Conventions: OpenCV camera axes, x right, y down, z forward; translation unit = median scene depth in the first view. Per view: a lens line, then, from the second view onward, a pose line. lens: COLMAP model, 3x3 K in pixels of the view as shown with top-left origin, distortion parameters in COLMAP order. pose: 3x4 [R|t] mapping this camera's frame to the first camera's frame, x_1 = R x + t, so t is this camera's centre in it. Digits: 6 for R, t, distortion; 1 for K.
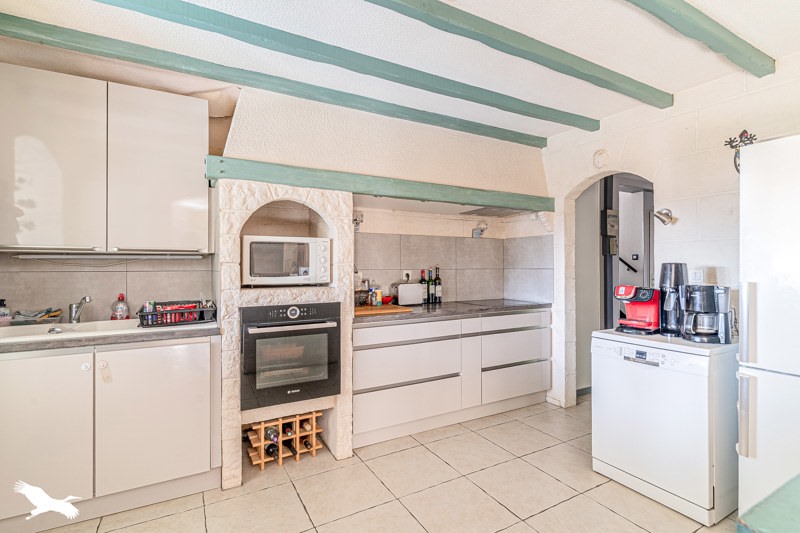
lens RADIAL K [[383.5, 0, 400.0], [0, 383.5, 266.5], [0, 0, 1]] dist [-0.000966, -0.000235]
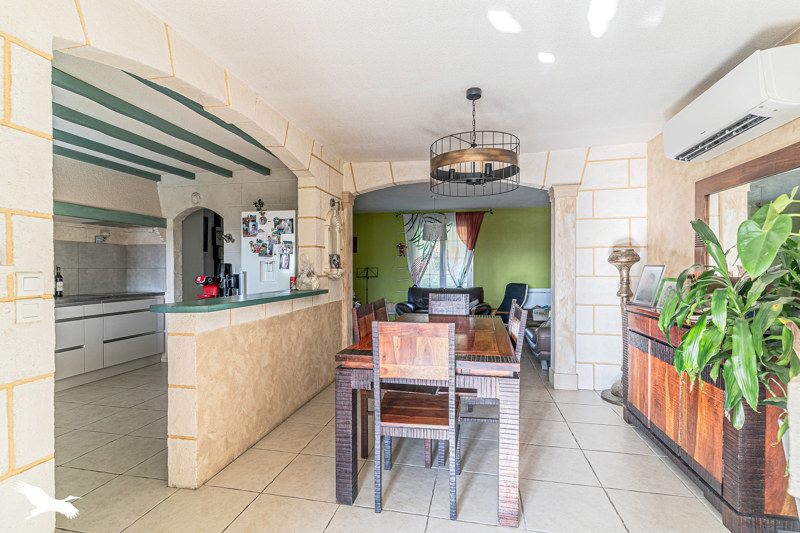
lens RADIAL K [[383.5, 0, 400.0], [0, 383.5, 266.5], [0, 0, 1]] dist [-0.000966, -0.000235]
pose [[0.659123, 0.001948, 0.752033, -0.100835], [0.005793, 0.999954, -0.007666, 0.016916], [-0.752013, 0.009409, 0.659081, -0.604041]]
